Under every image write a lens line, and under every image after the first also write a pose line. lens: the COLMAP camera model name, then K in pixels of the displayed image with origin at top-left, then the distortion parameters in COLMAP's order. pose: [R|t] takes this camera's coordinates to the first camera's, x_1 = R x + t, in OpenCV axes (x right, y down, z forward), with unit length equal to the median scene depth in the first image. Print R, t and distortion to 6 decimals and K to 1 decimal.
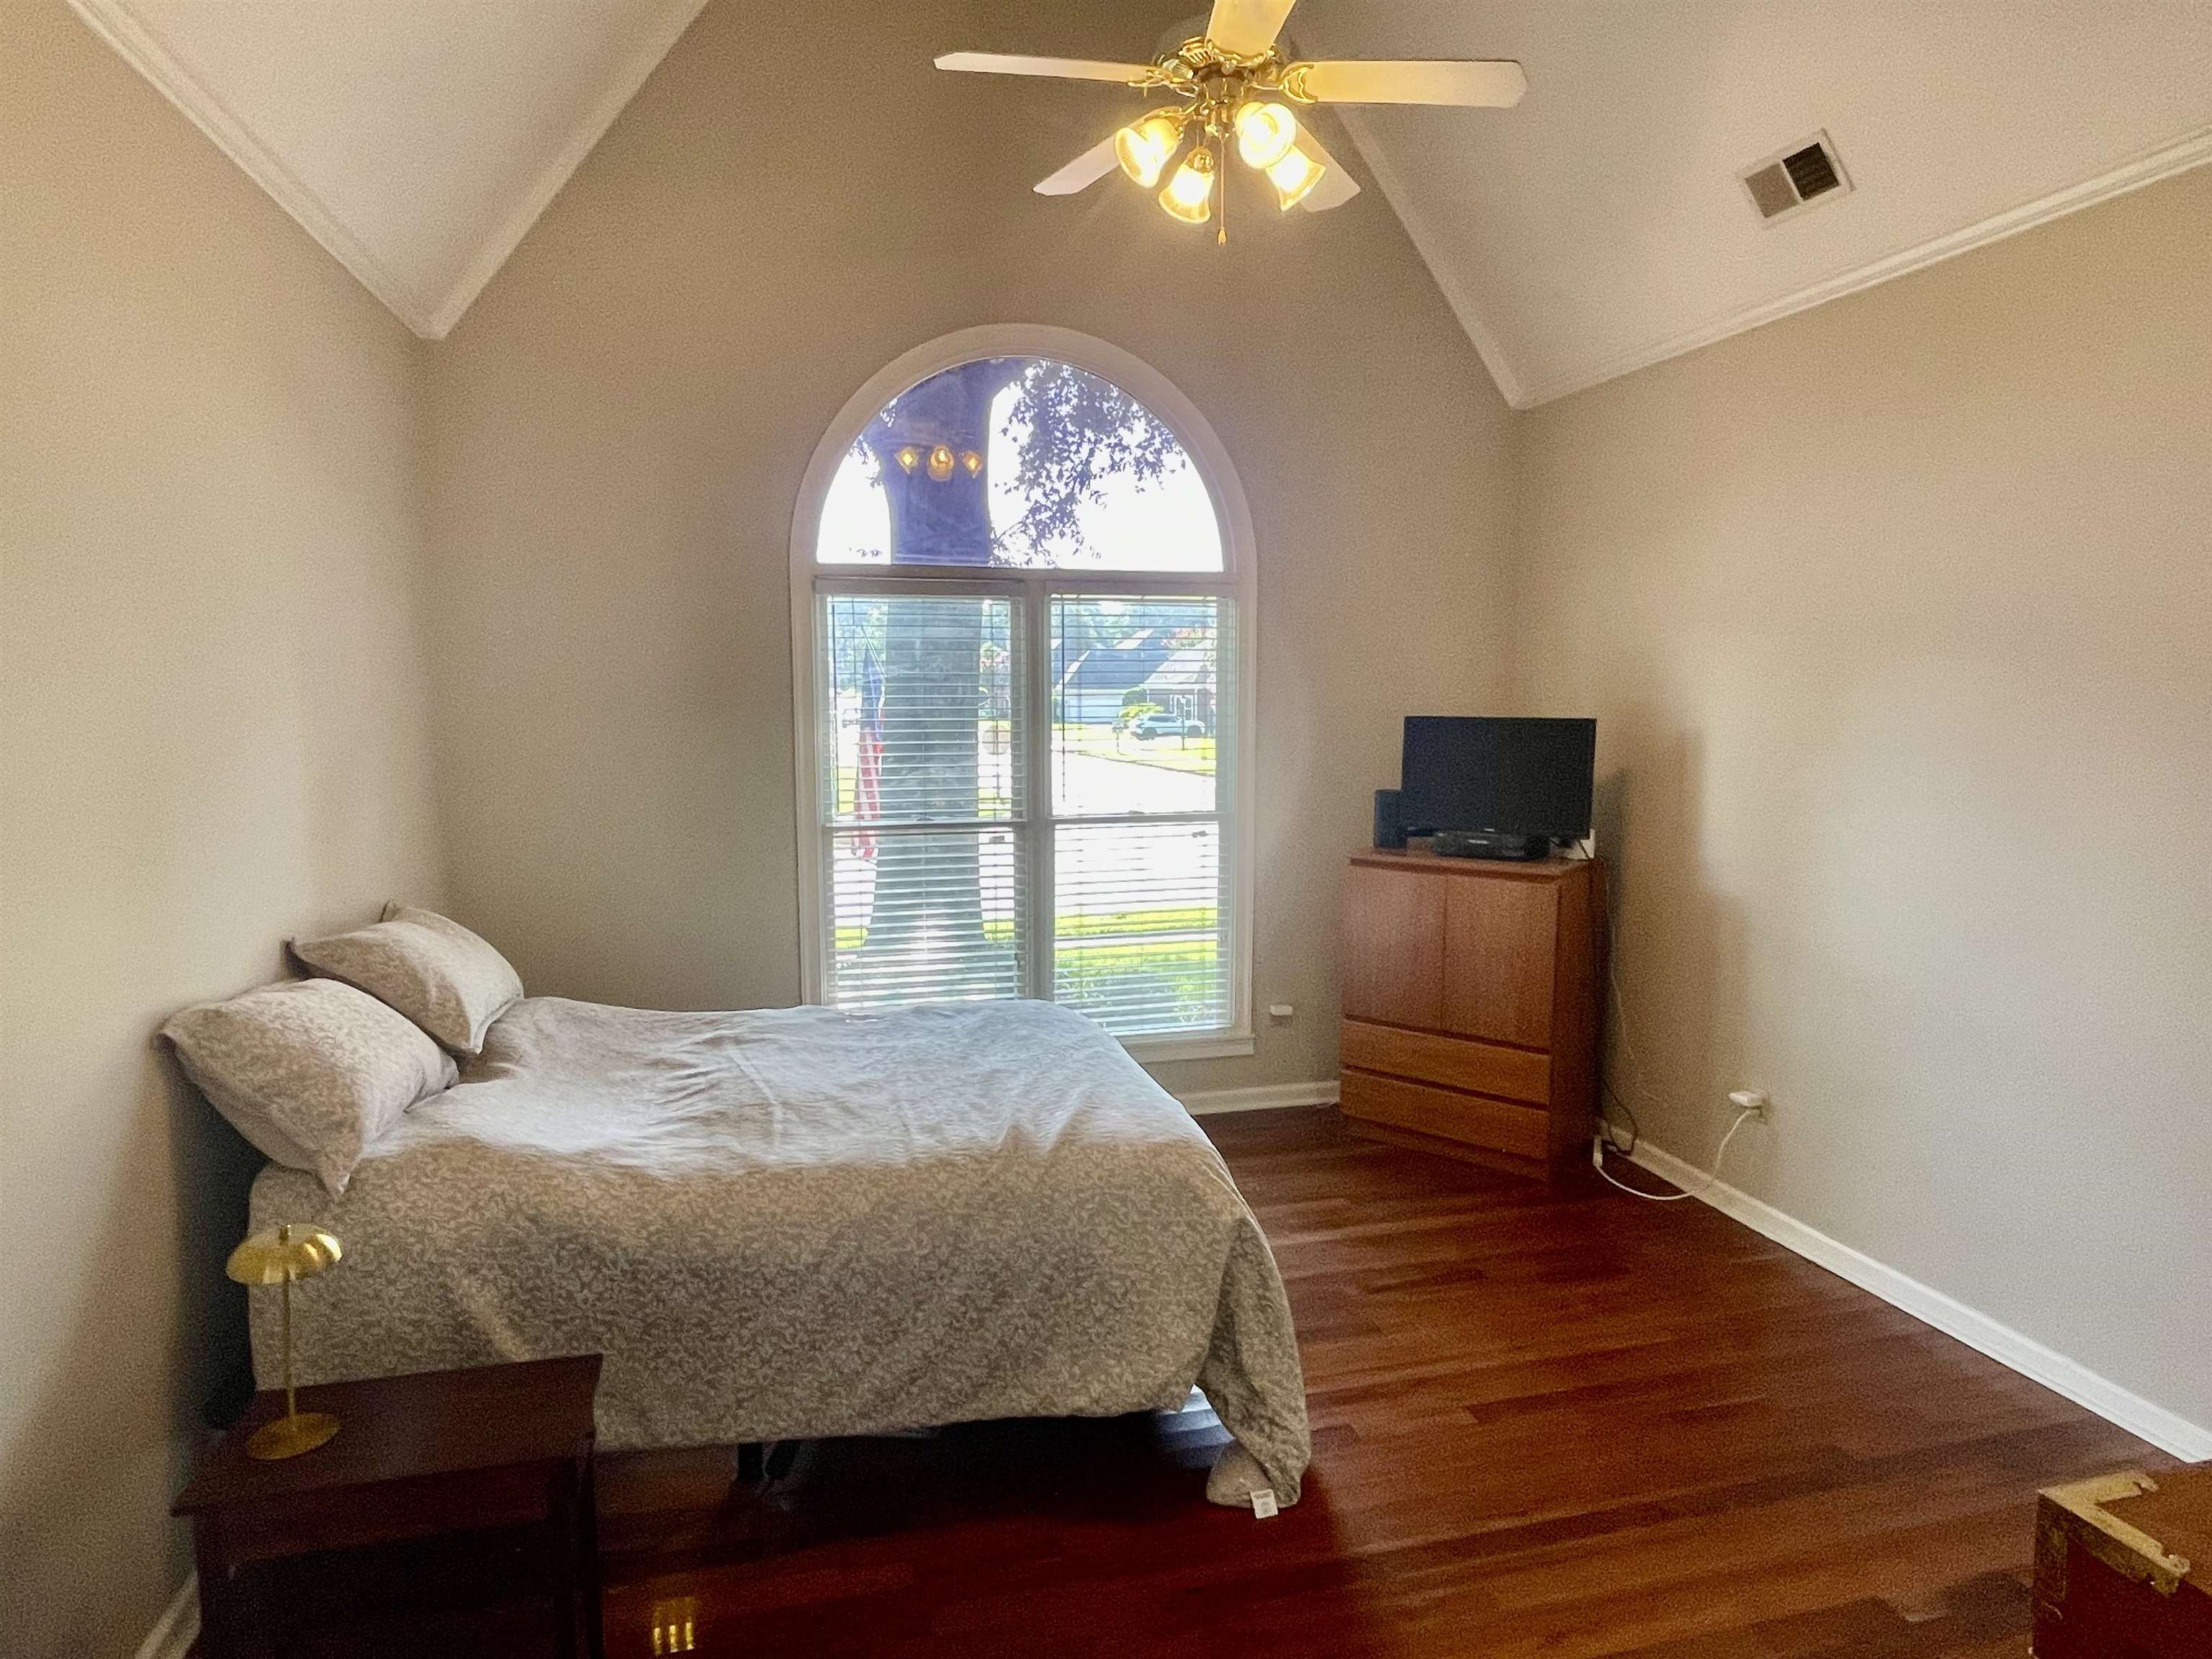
lens RADIAL K [[1332.2, 0, 1107.2], [0, 1332.2, 827.4], [0, 0, 1]] dist [0.015641, -0.001521]
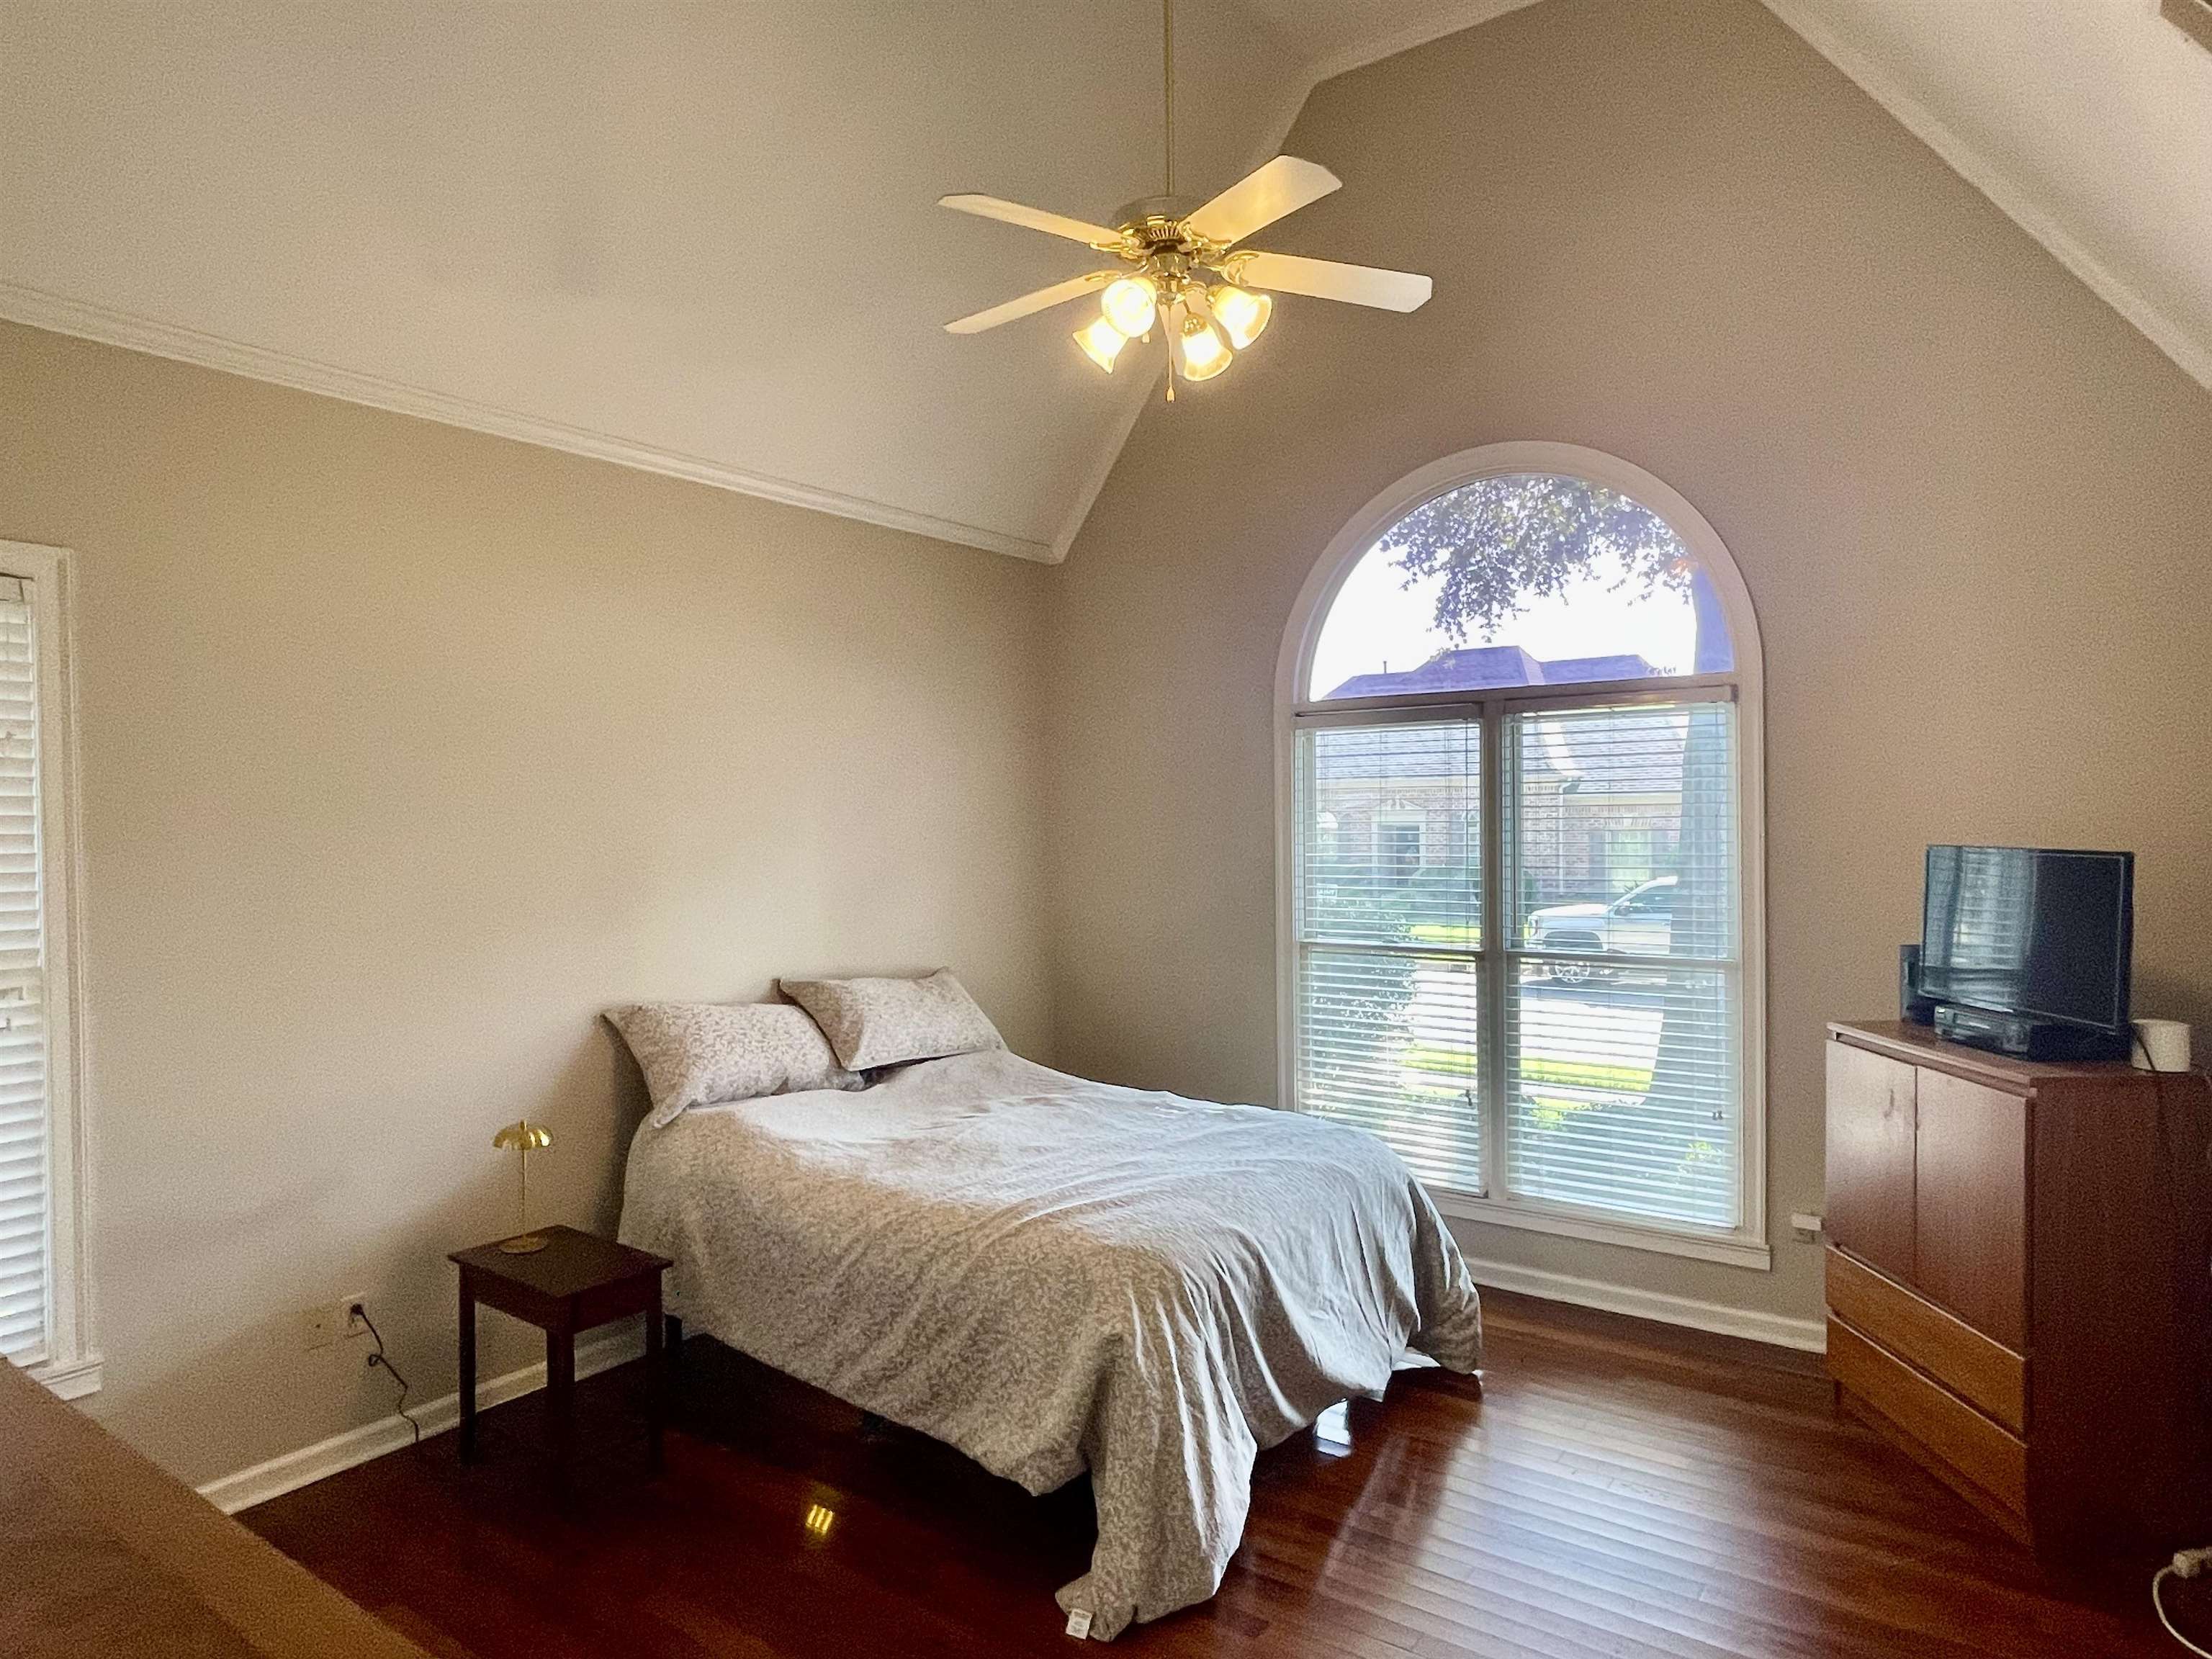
lens RADIAL K [[1332.2, 0, 1112.4], [0, 1332.2, 839.0], [0, 0, 1]] dist [0.015641, -0.001521]
pose [[0.632636, 0.008889, -0.774398, 0.852943], [-0.074991, 0.995938, -0.049830, -0.028646], [0.770810, 0.089597, 0.630733, 0.316582]]
